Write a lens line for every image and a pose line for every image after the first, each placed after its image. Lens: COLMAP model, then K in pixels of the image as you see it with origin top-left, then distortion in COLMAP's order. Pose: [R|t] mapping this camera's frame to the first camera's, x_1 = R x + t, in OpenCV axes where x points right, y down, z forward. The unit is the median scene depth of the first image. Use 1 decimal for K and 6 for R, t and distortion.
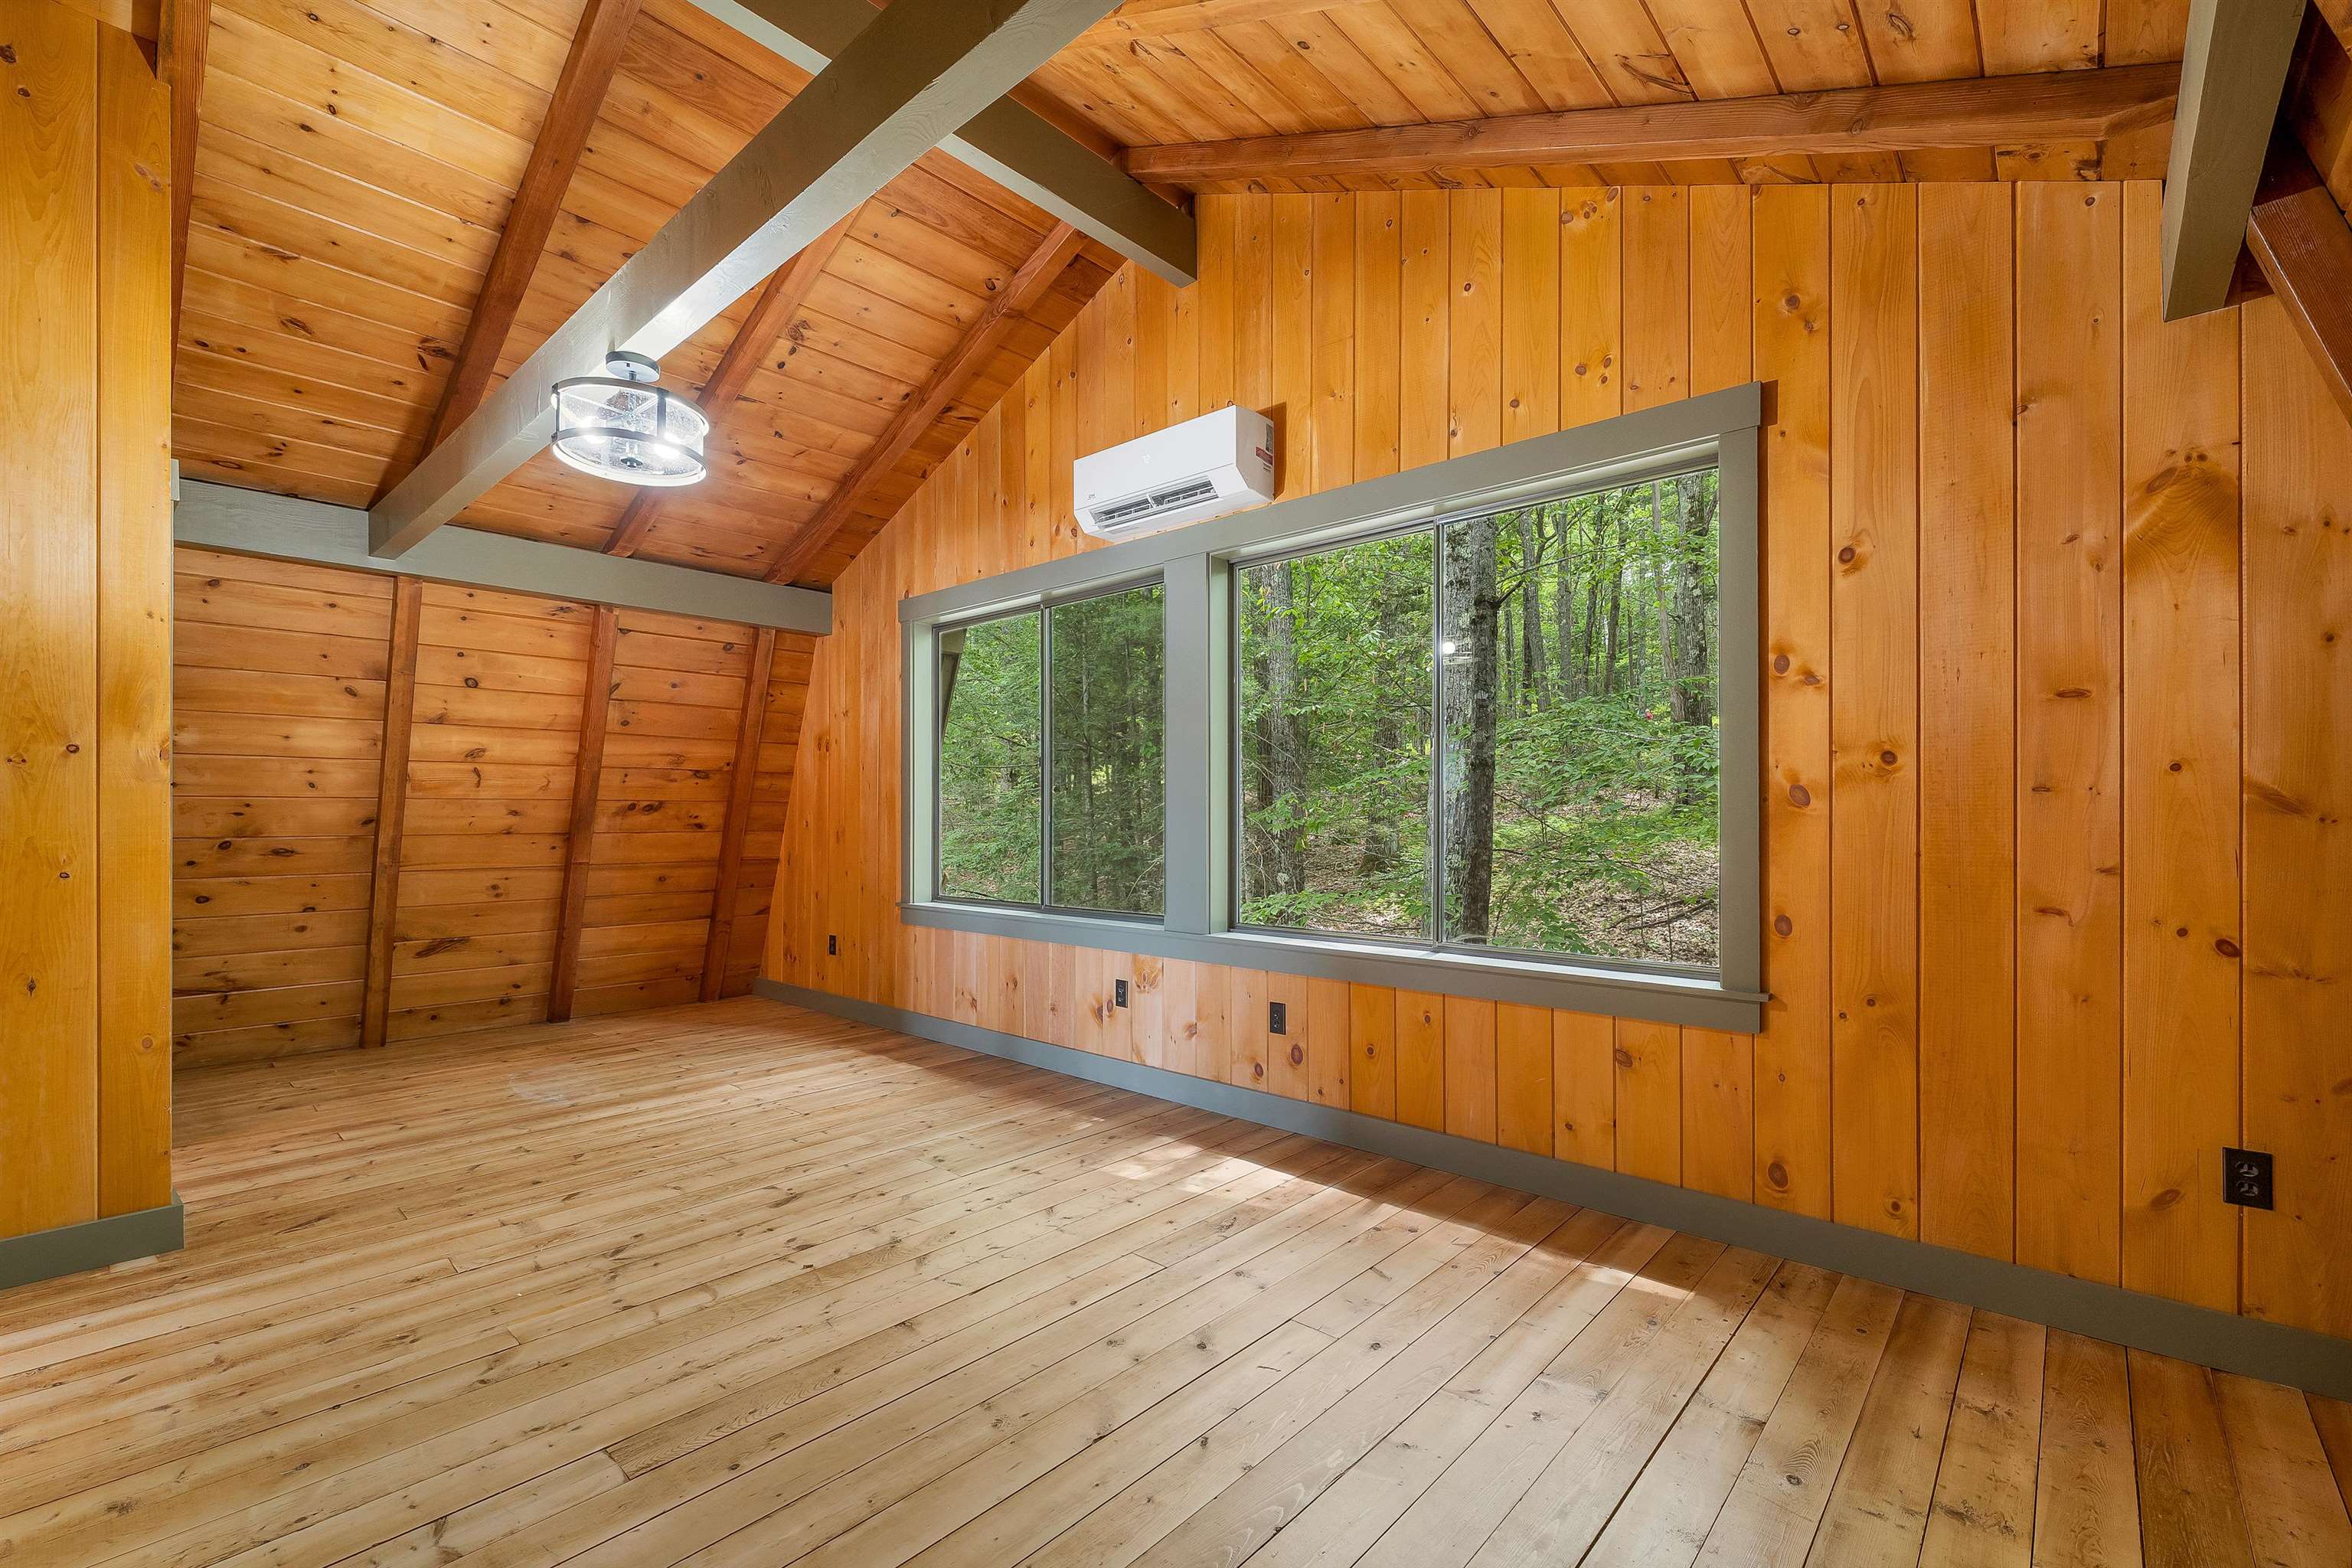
lens RADIAL K [[990.7, 0, 1173.2], [0, 990.7, 808.2], [0, 0, 1]] dist [-0.003585, 0.000075]
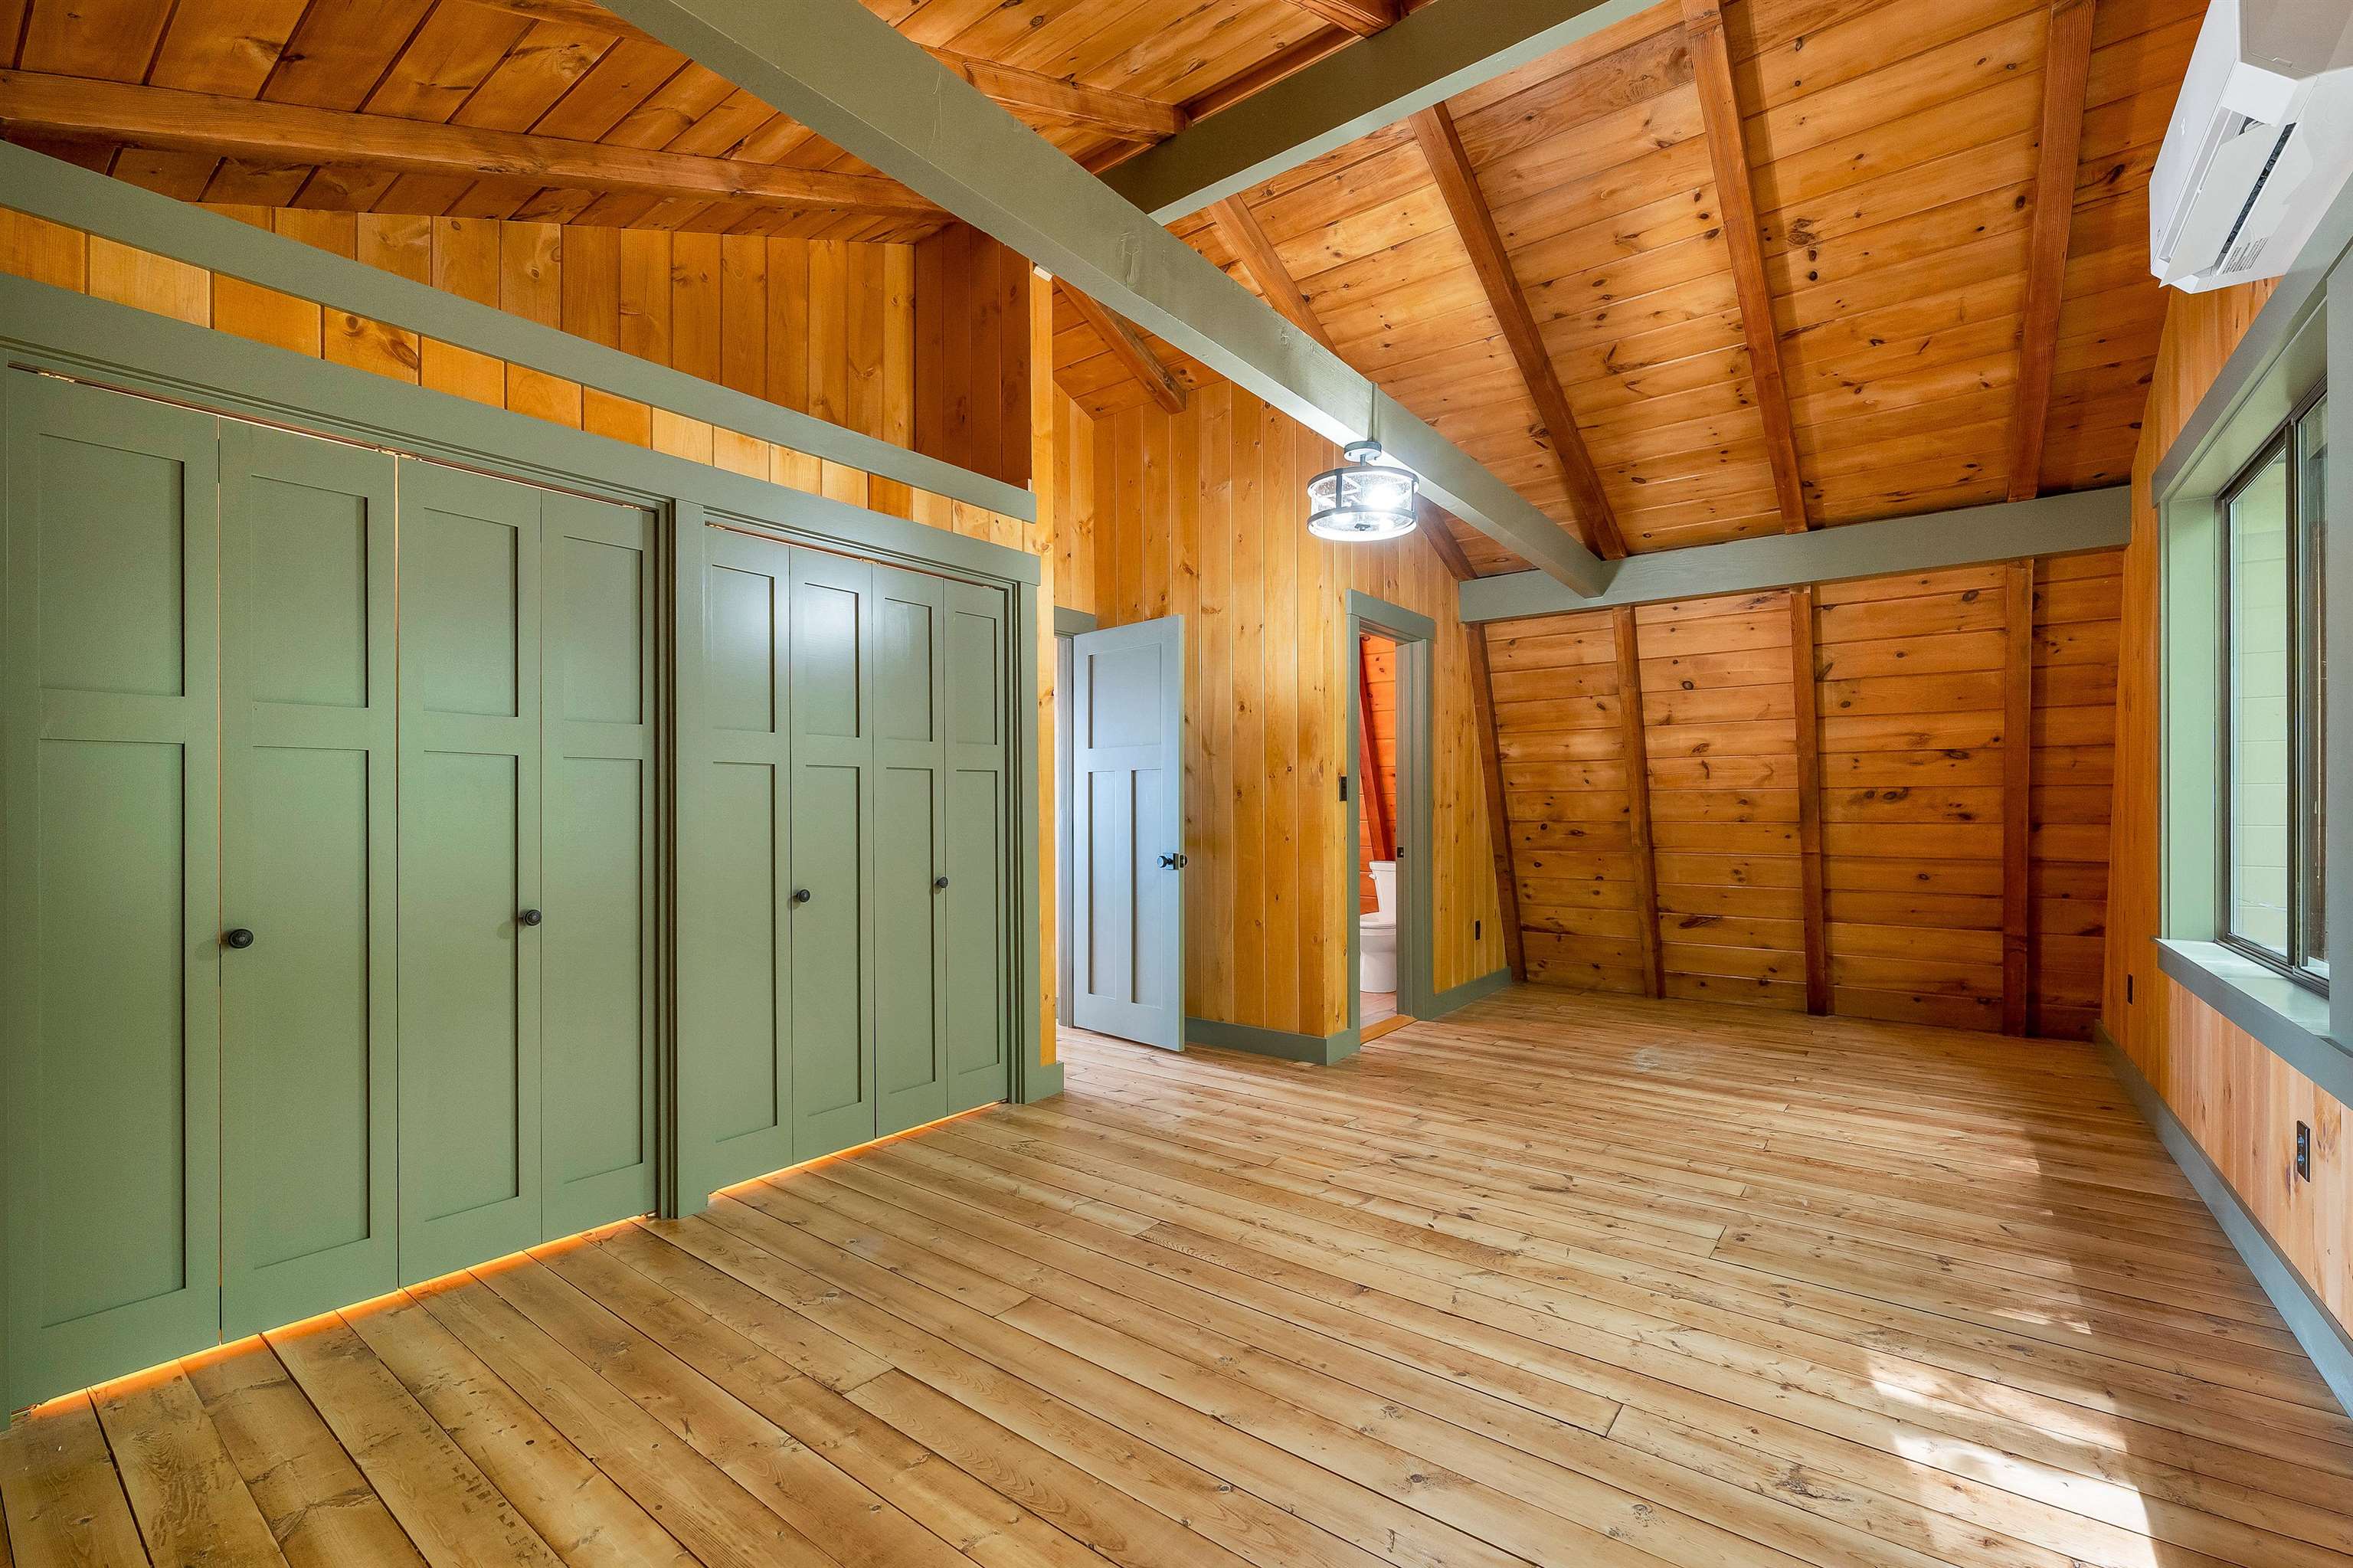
lens RADIAL K [[991.1, 0, 1174.7], [0, 991.1, 794.4], [0, 0, 1]] dist [-0.003585, 0.000075]
pose [[0.084846, -0.013731, -0.996299, 0.391598], [0.010784, 0.999859, -0.012862, 0.004260], [0.996336, -0.009653, 0.084982, 0.366501]]
